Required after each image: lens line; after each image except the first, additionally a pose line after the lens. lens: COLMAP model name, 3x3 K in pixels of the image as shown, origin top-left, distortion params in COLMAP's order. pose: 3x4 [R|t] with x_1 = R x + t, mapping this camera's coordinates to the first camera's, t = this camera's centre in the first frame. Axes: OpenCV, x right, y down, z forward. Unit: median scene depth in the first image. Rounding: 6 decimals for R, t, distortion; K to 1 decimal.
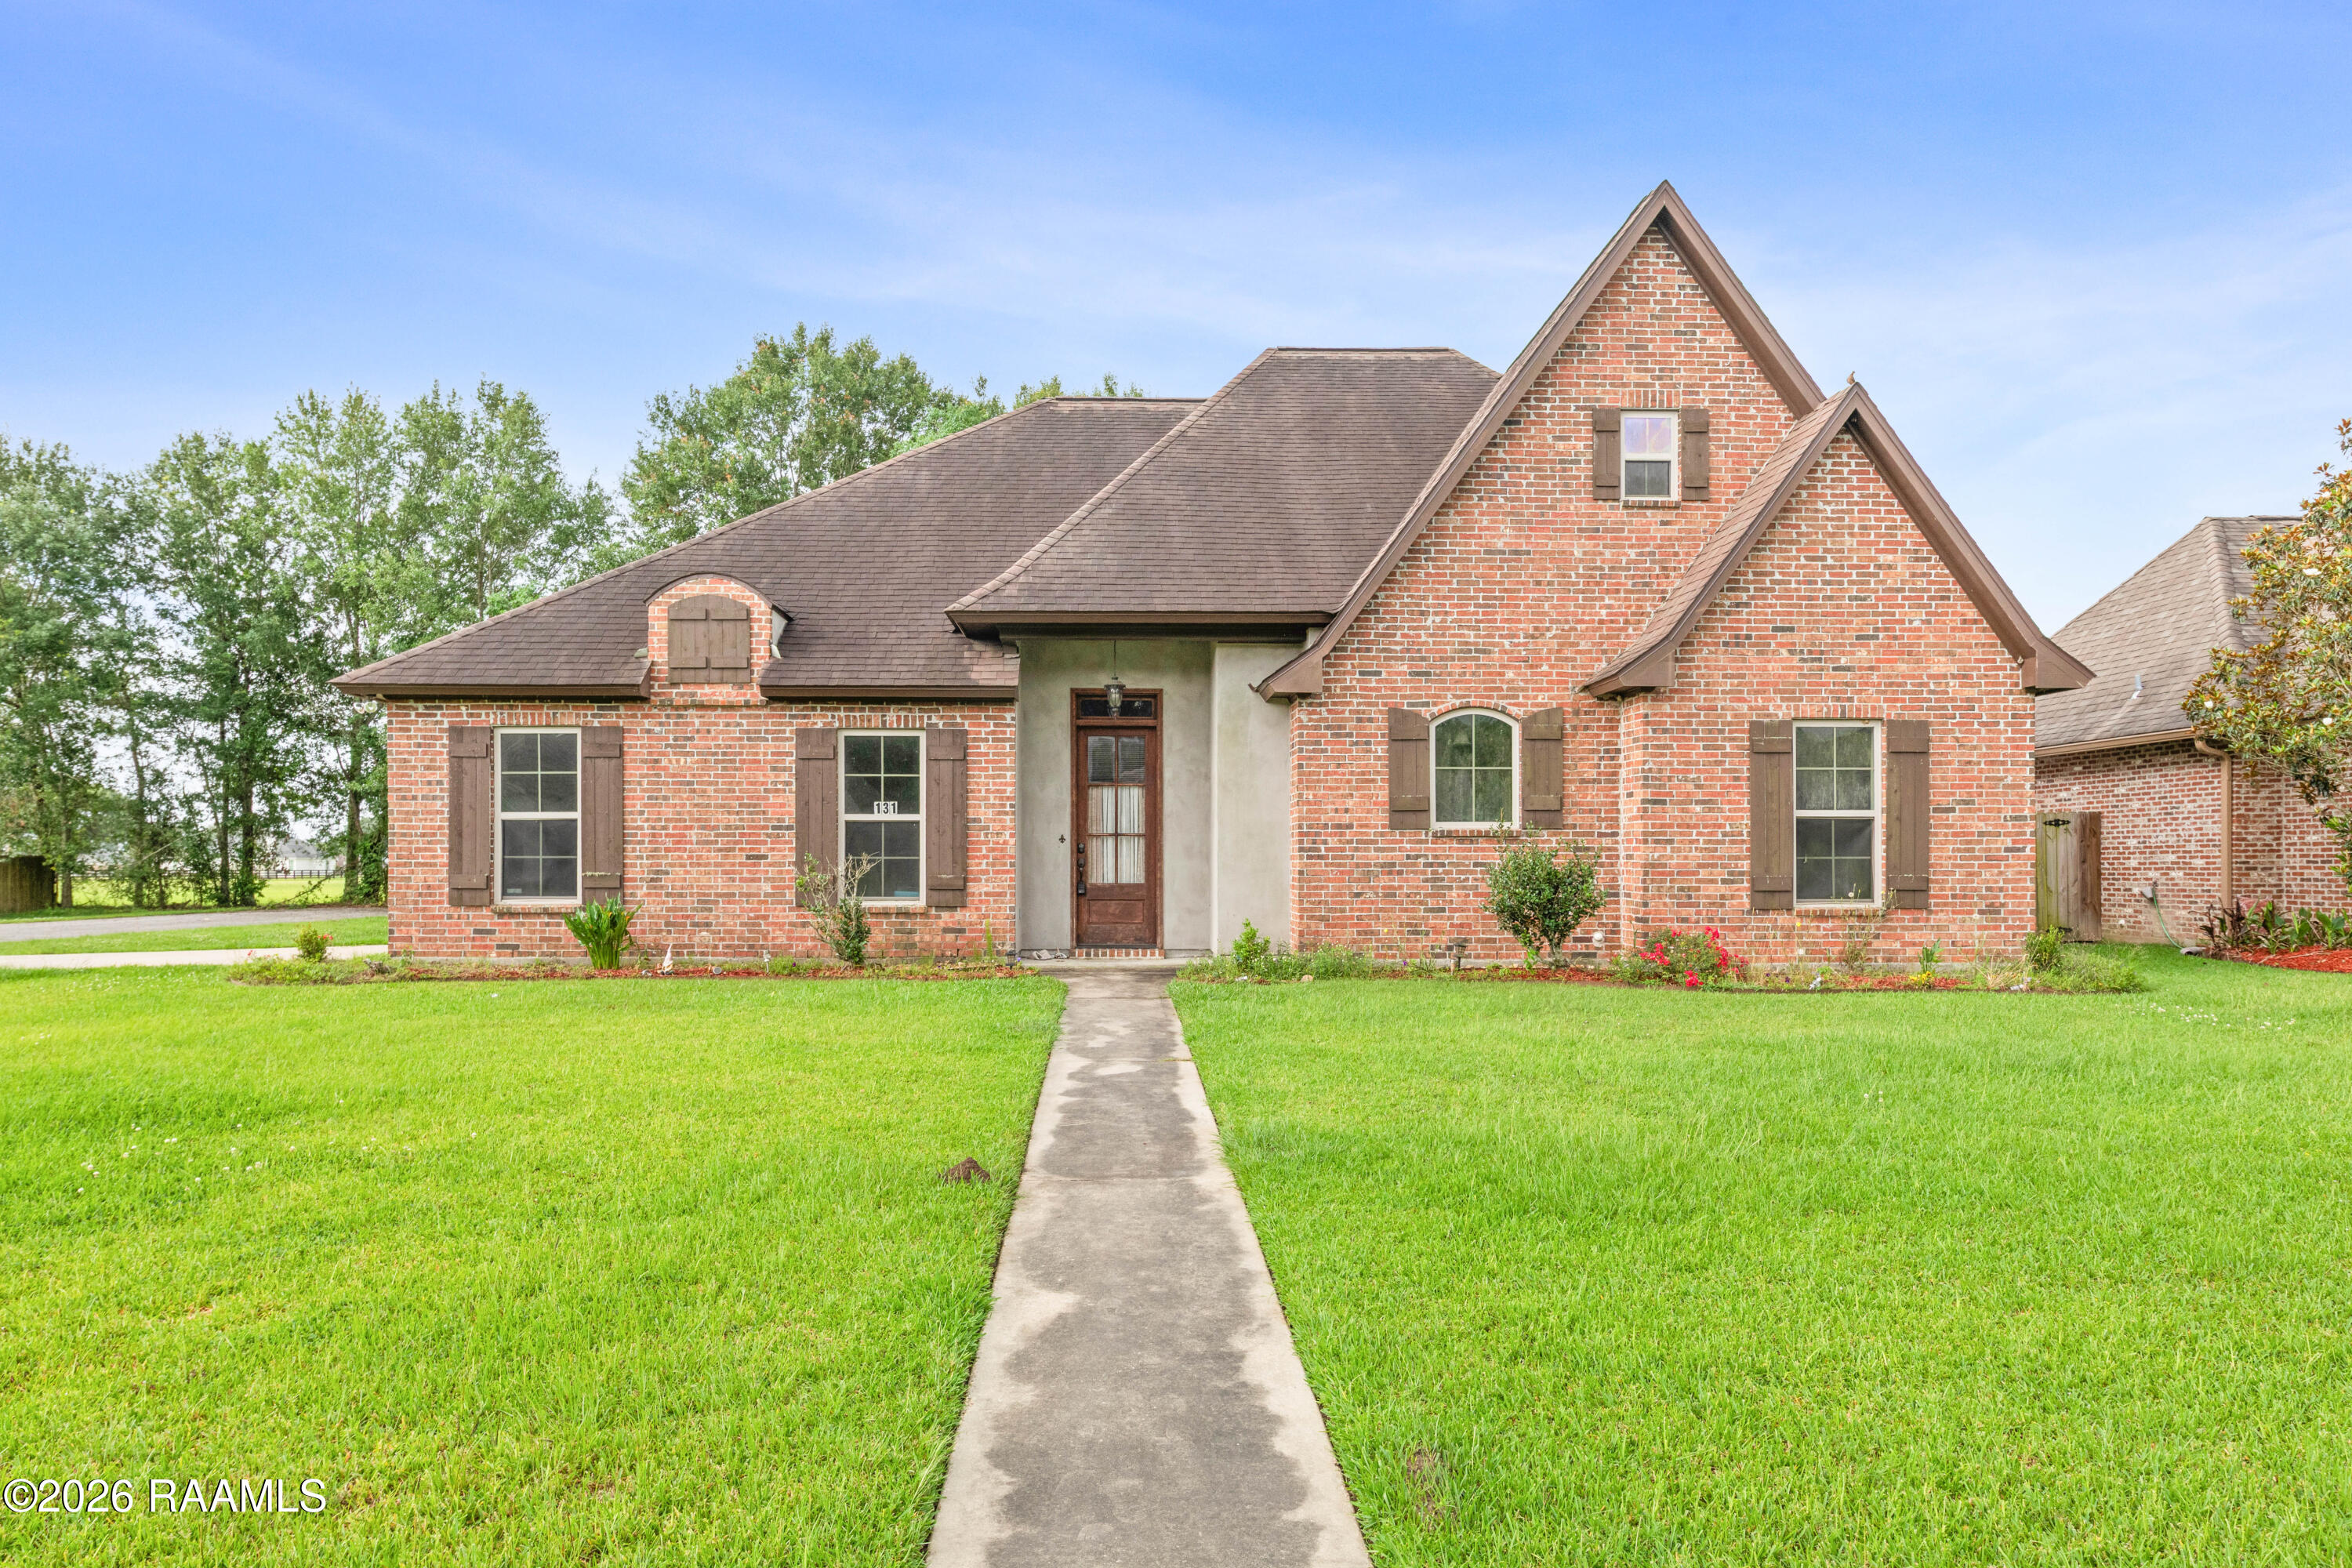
lens RADIAL K [[1472.5, 0, 1177.7], [0, 1472.5, 855.7], [0, 0, 1]] dist [0.000369, 0.001077]
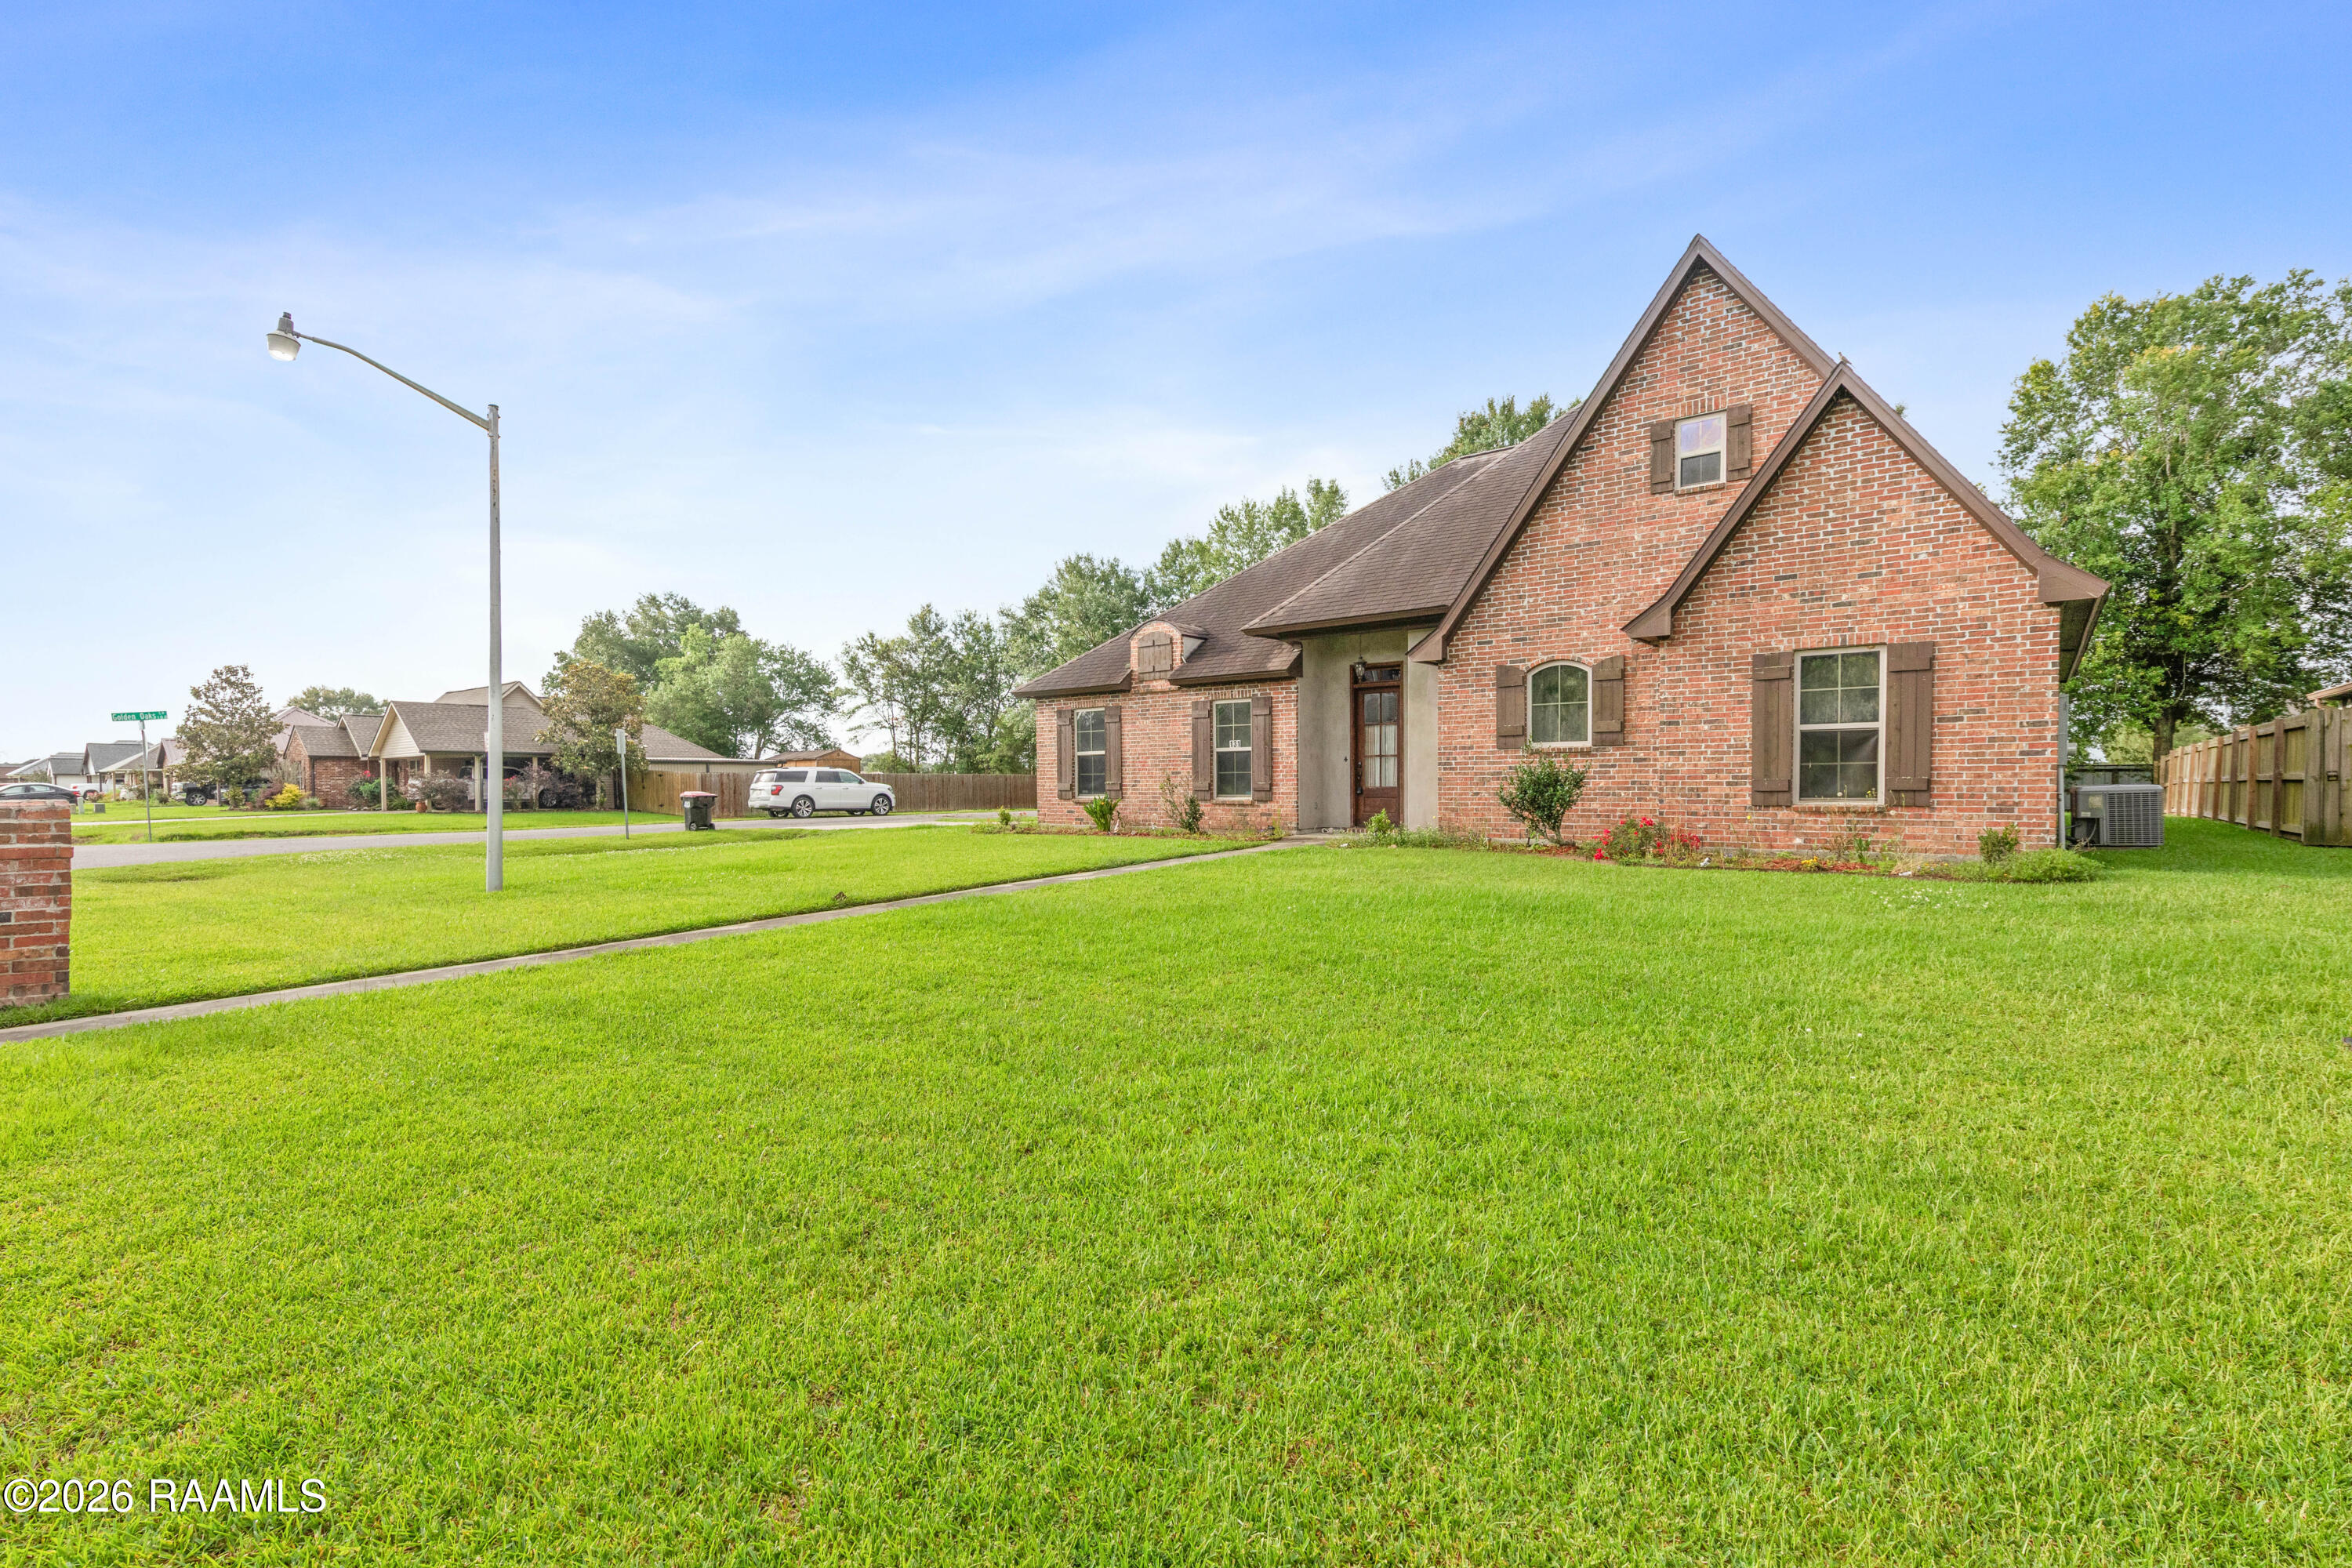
lens RADIAL K [[1077.7, 0, 1174.6], [0, 1077.7, 797.7], [0, 0, 1]] dist [0.001428, 0.000214]
pose [[0.755250, 0.003478, -0.655427, 0.597657], [0.013698, 0.999684, 0.021090, 0.003321], [0.655293, -0.024906, 0.754964, -0.014921]]
